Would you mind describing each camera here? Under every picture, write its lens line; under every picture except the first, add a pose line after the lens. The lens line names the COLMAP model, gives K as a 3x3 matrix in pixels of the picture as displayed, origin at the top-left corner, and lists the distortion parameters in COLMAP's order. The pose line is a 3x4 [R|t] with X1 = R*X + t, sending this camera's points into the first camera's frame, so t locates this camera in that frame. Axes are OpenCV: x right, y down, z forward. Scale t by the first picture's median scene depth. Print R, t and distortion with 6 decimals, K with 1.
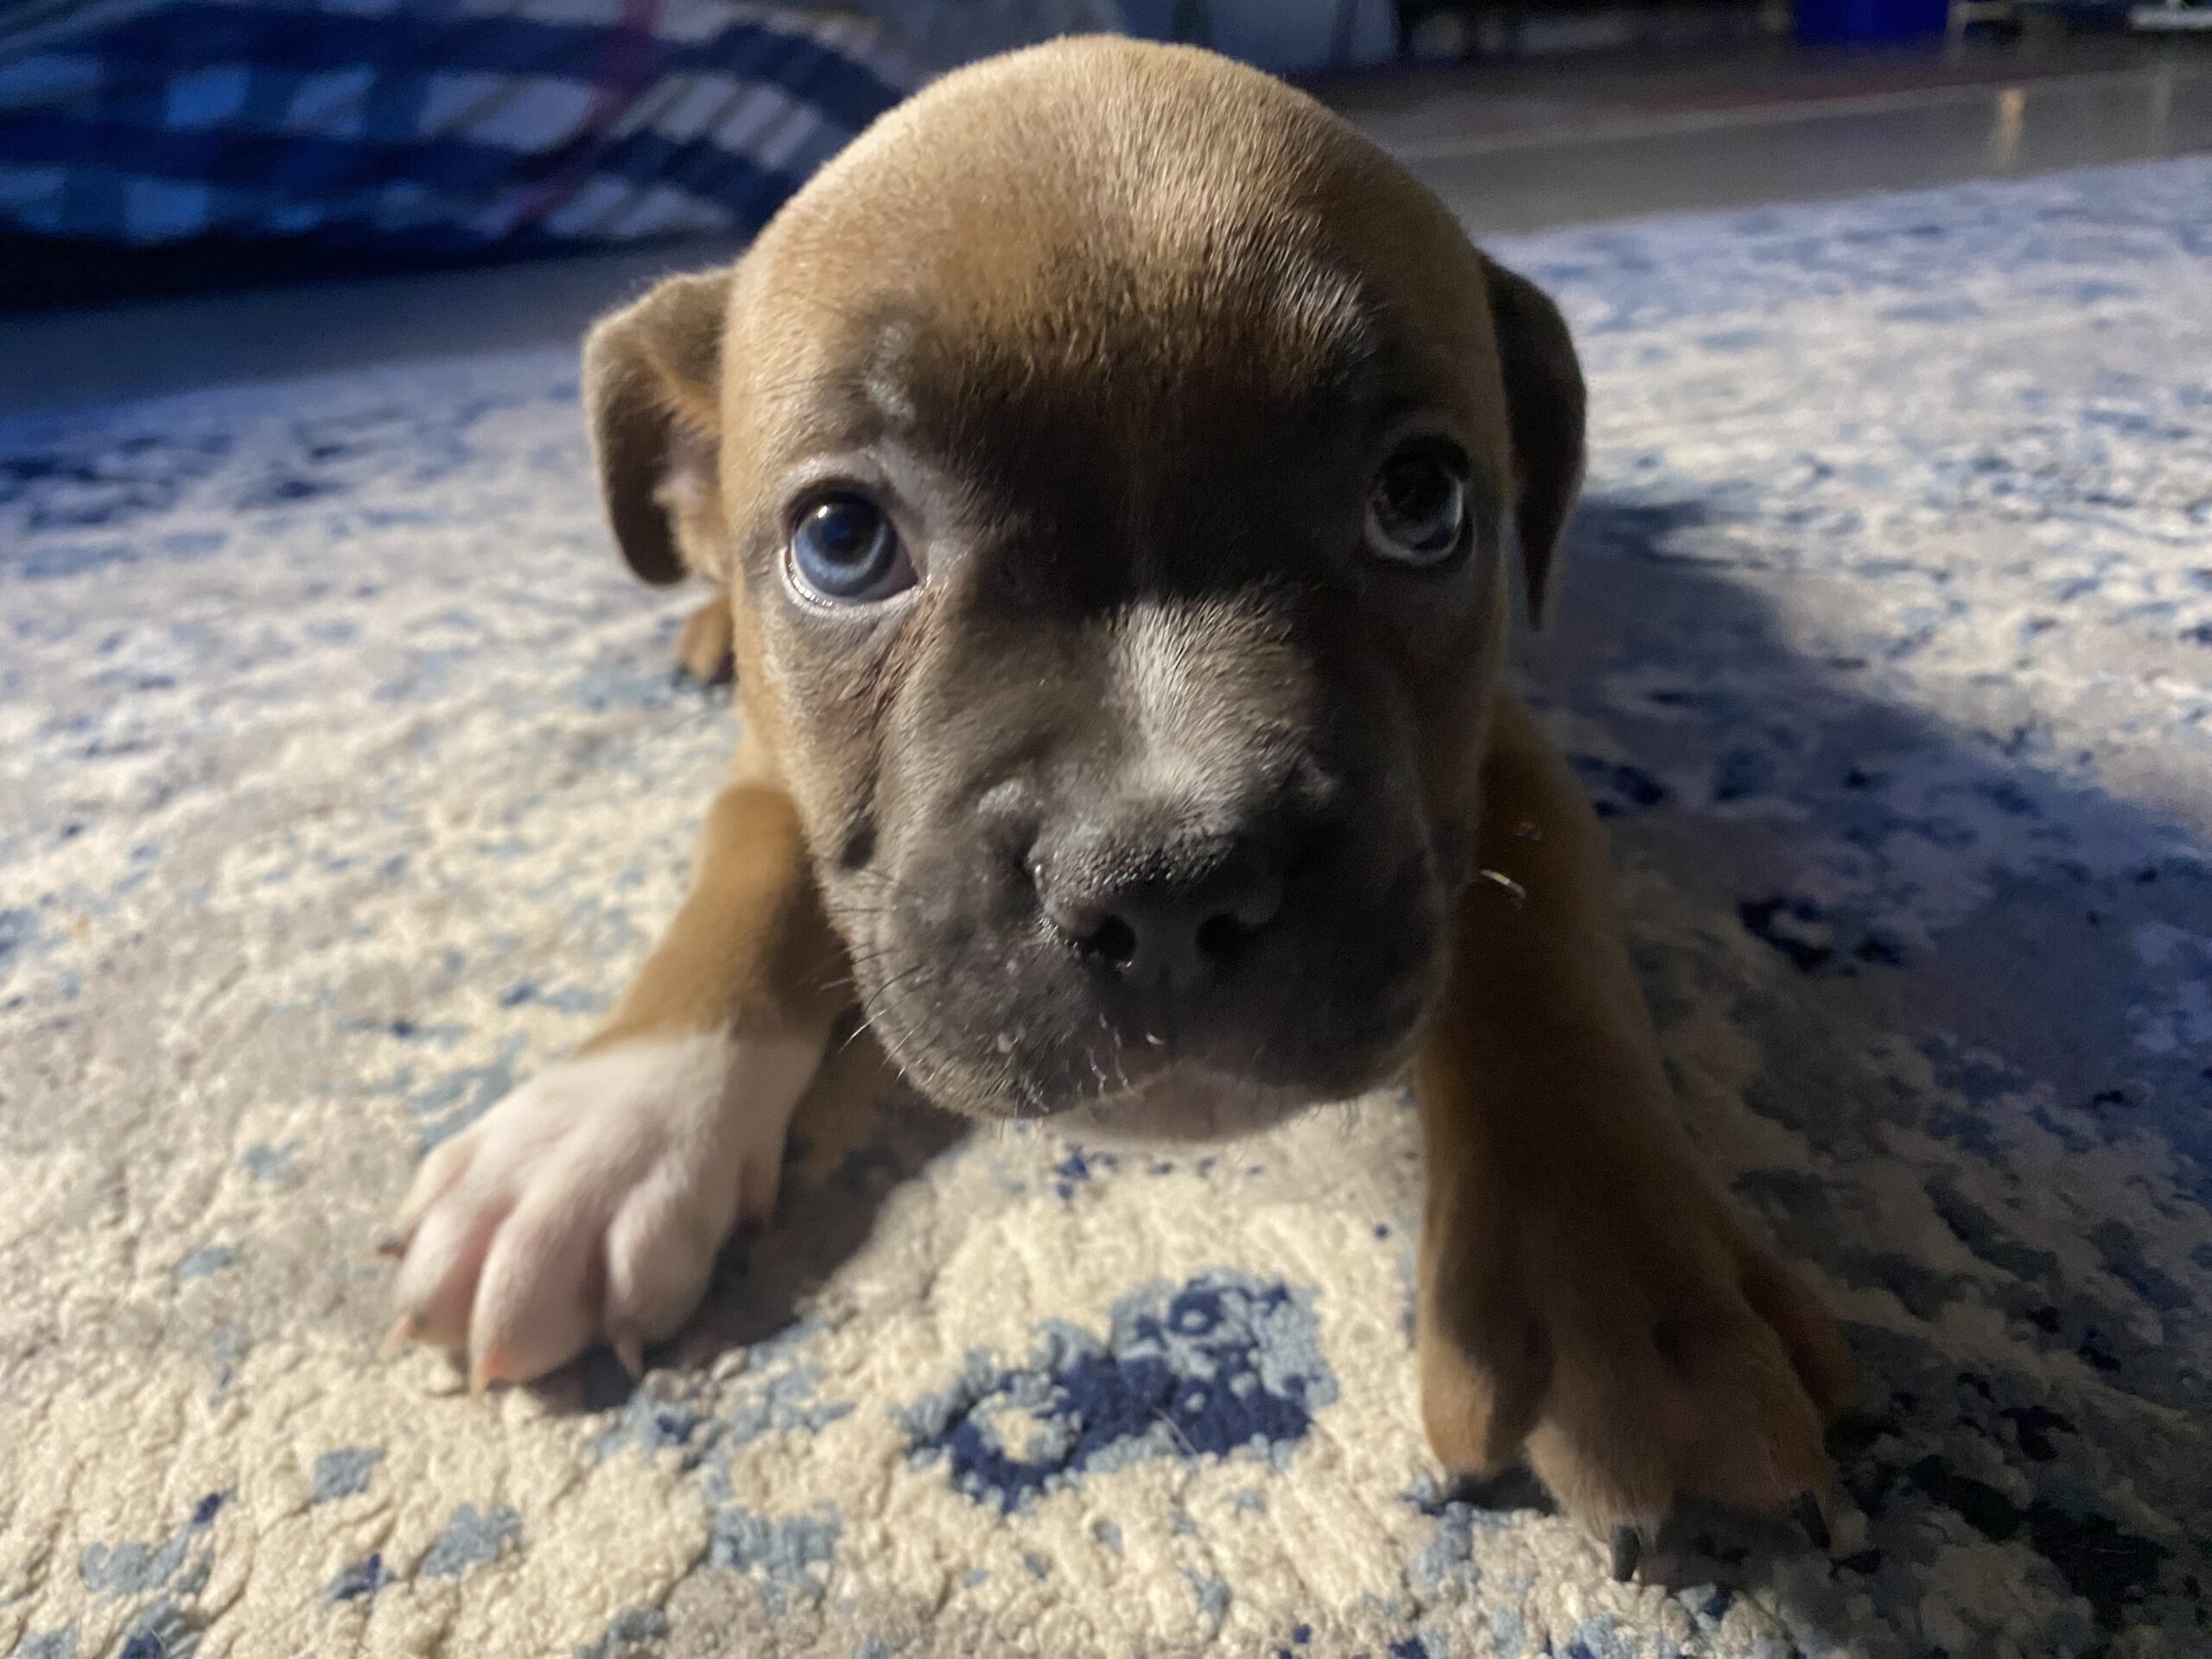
lens RADIAL K [[1716.0, 0, 1069.6], [0, 1716.0, 756.0], [0, 0, 1]] dist [-0.006940, 0.003404]
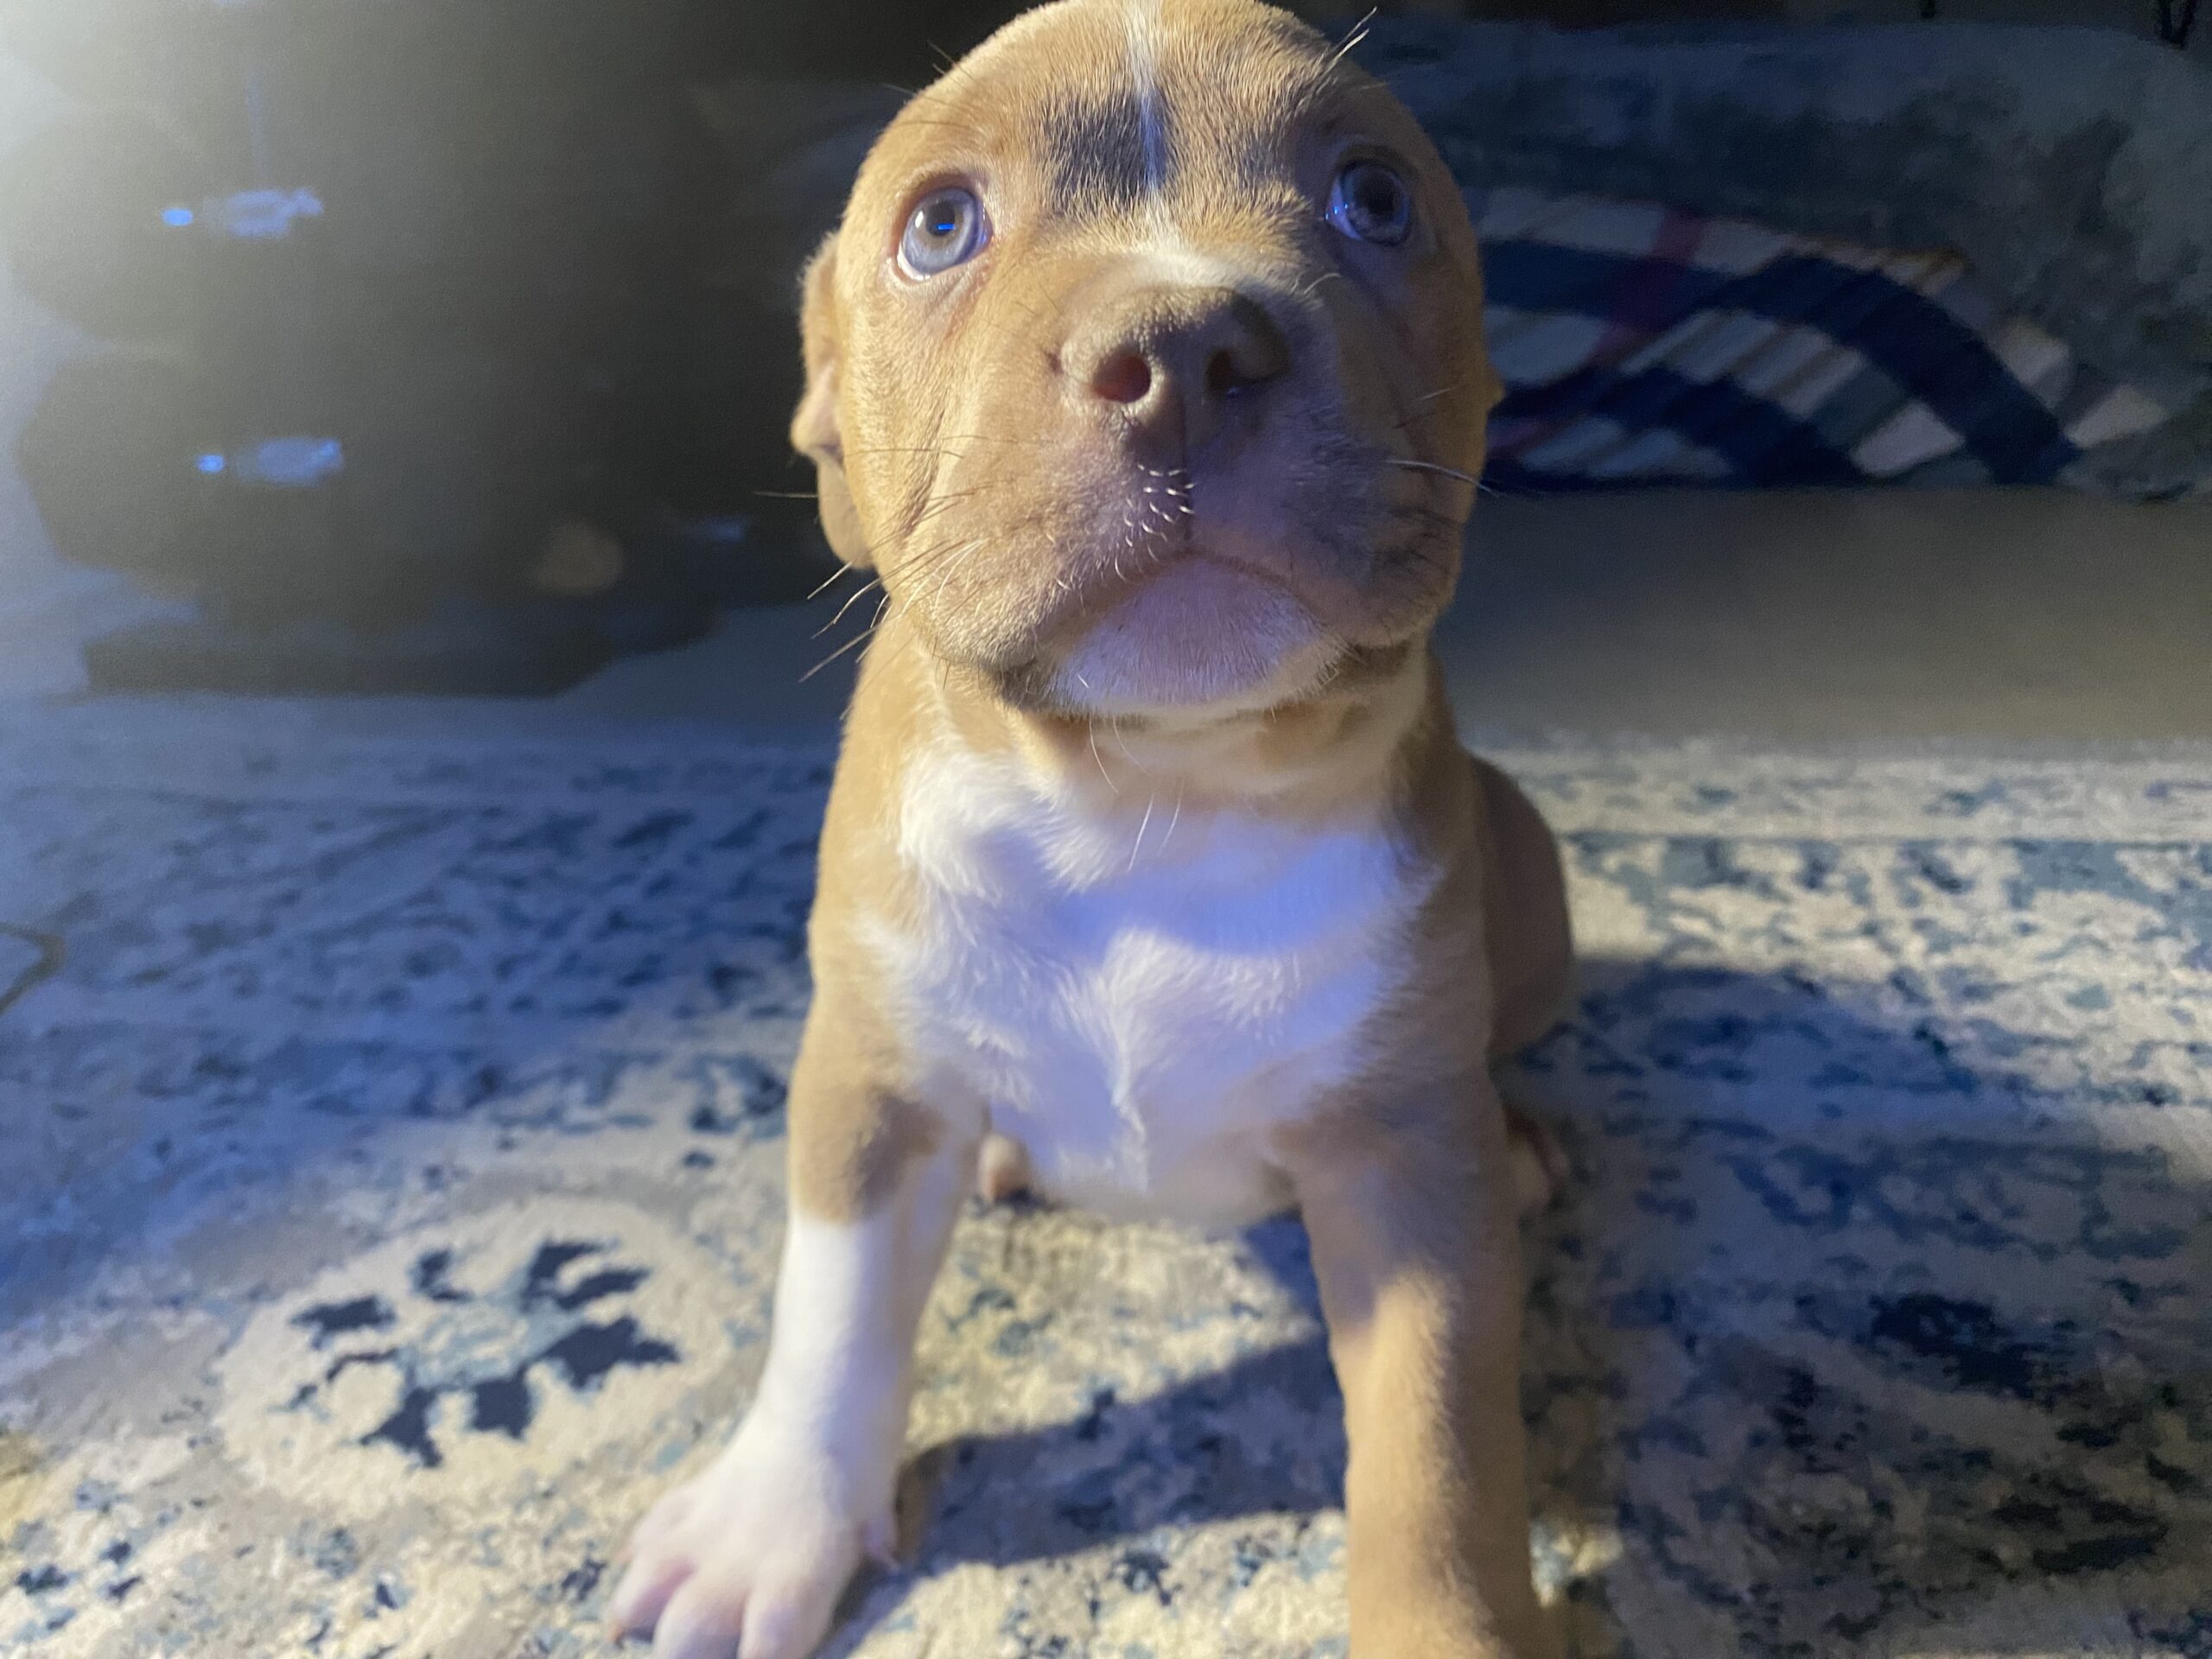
lens RADIAL K [[1716.0, 0, 1107.2], [0, 1716.0, 798.6], [0, 0, 1]] dist [-0.006940, 0.003404]
pose [[0.892946, 0.174592, -0.414928, -0.093207], [-0.178298, 0.983515, 0.030134, -0.121625], [0.413349, 0.047073, 0.909355, 0.091334]]
